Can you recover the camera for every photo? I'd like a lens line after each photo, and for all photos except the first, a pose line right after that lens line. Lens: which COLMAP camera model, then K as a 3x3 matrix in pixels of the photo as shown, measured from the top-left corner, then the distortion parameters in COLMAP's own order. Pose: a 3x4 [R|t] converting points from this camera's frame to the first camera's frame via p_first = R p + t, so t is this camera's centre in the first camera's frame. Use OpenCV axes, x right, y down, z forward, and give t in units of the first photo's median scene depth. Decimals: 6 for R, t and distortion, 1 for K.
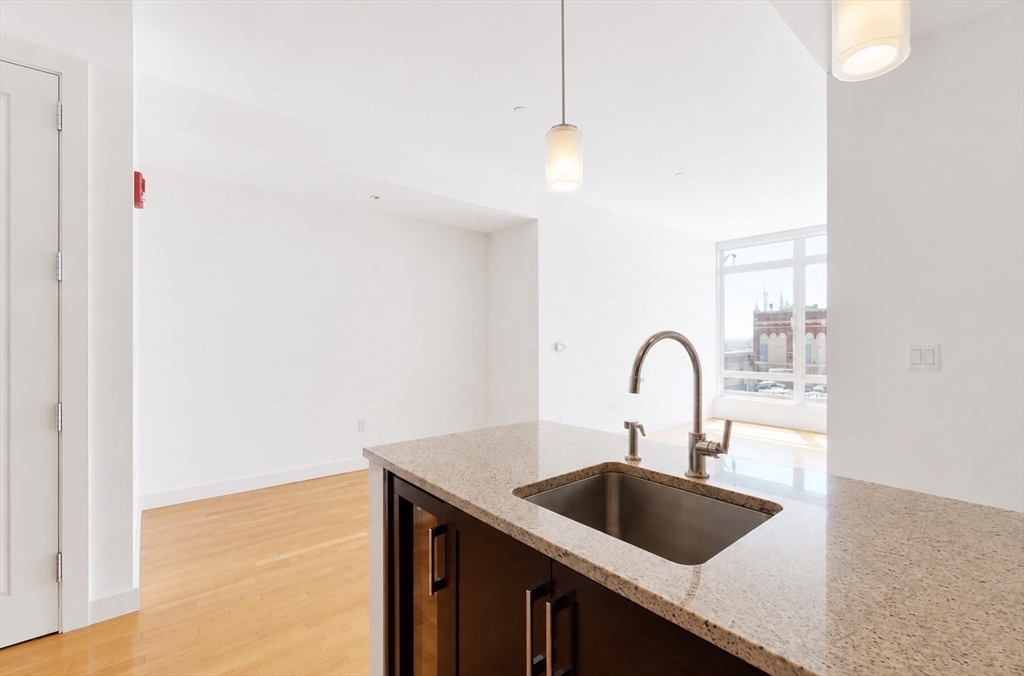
lens RADIAL K [[398.1, 0, 517.7], [0, 398.1, 337.7], [0, 0, 1]] dist [0.002174, 0.000212]
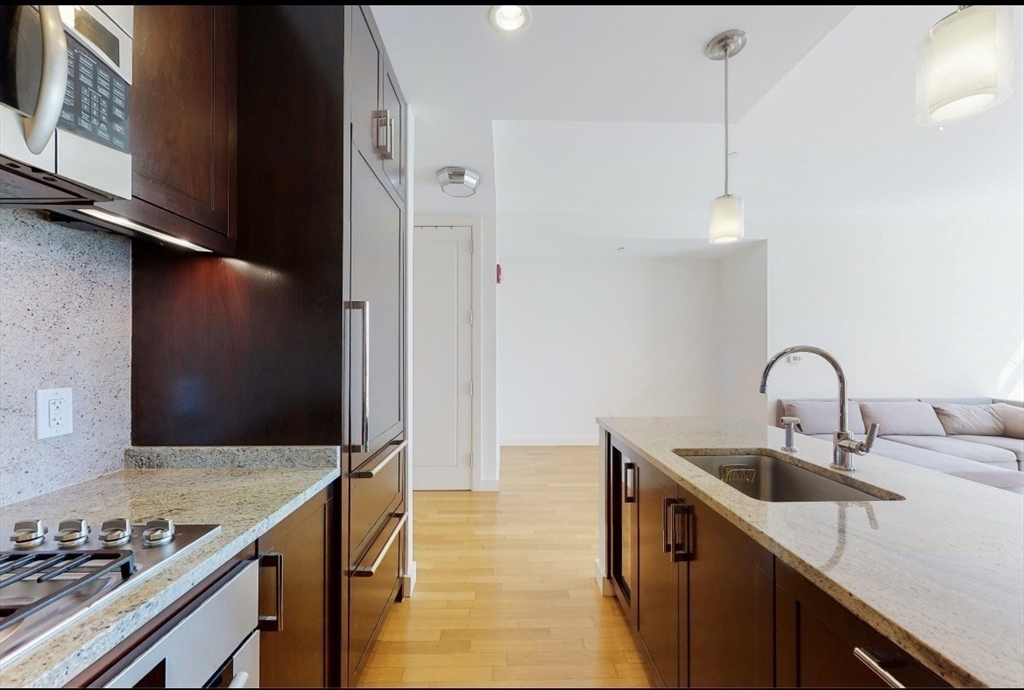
lens RADIAL K [[452.8, 0, 512.1], [0, 452.8, 348.5], [0, 0, 1]] dist [0.000815, 0.000108]
pose [[0.747206, -0.002006, -0.664589, 0.610643], [0.000097, 0.999996, -0.002910, -0.006633], [0.664592, 0.002110, 0.747203, -0.654049]]
